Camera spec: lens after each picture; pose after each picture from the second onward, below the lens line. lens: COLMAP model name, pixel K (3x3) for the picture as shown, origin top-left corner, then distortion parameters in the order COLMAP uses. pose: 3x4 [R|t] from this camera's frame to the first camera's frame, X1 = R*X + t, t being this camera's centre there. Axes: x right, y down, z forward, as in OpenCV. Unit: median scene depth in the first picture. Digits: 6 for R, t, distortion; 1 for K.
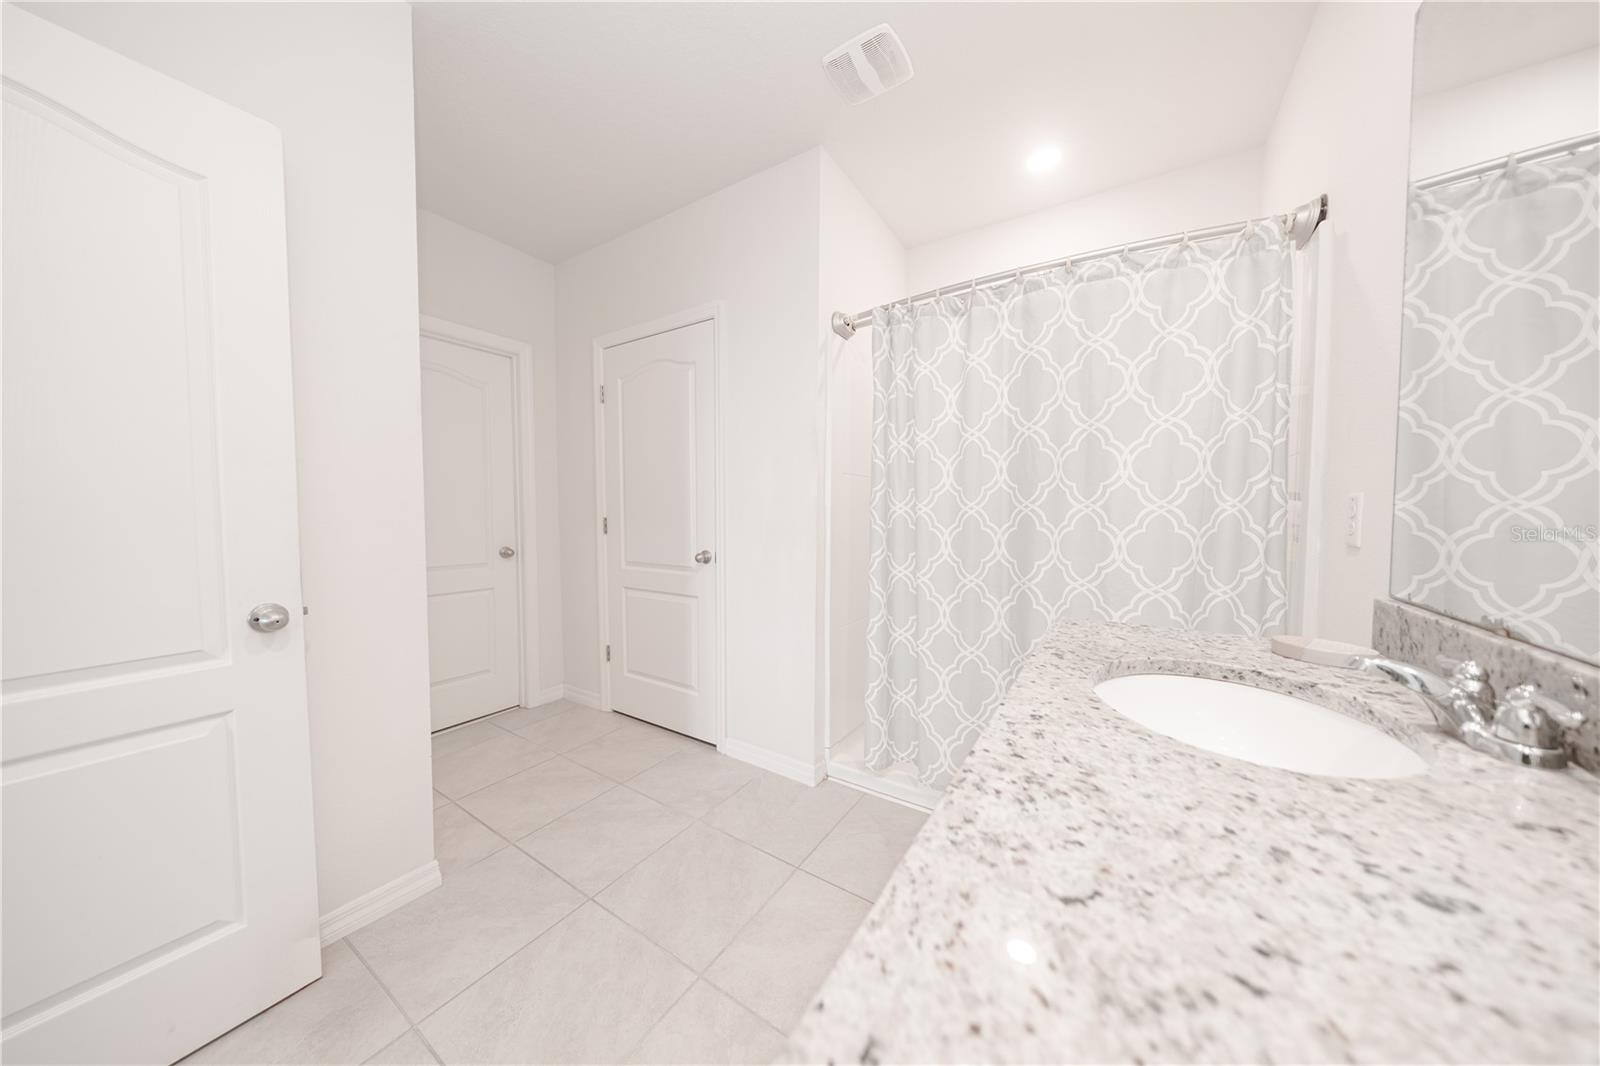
lens RADIAL K [[474.2, 0, 803.3], [0, 474.2, 535.4], [0, 0, 1]] dist [0.000518, -0.000006]
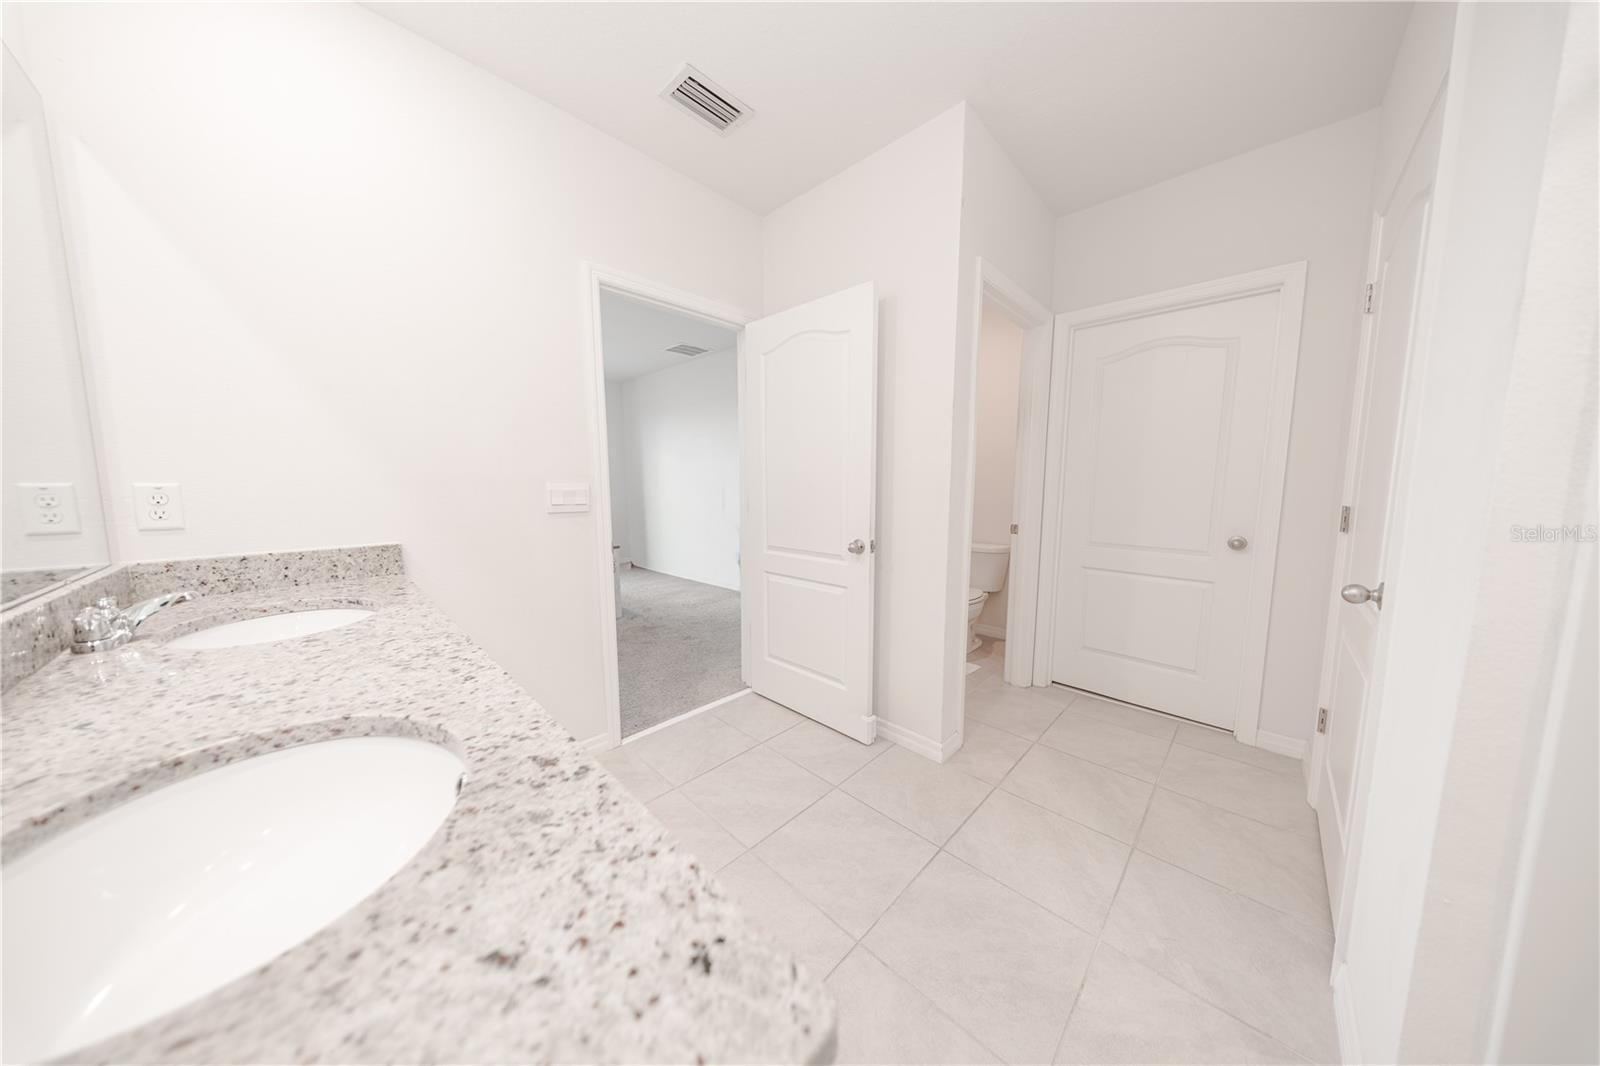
lens RADIAL K [[474.2, 0, 806.6], [0, 474.2, 535.1], [0, 0, 1]] dist [0.000518, -0.000006]
pose [[-0.167148, 0.110622, -0.979706, 1.597967], [-0.055397, 0.991062, 0.121356, -0.190014], [0.984374, 0.074557, -0.159526, 2.152676]]
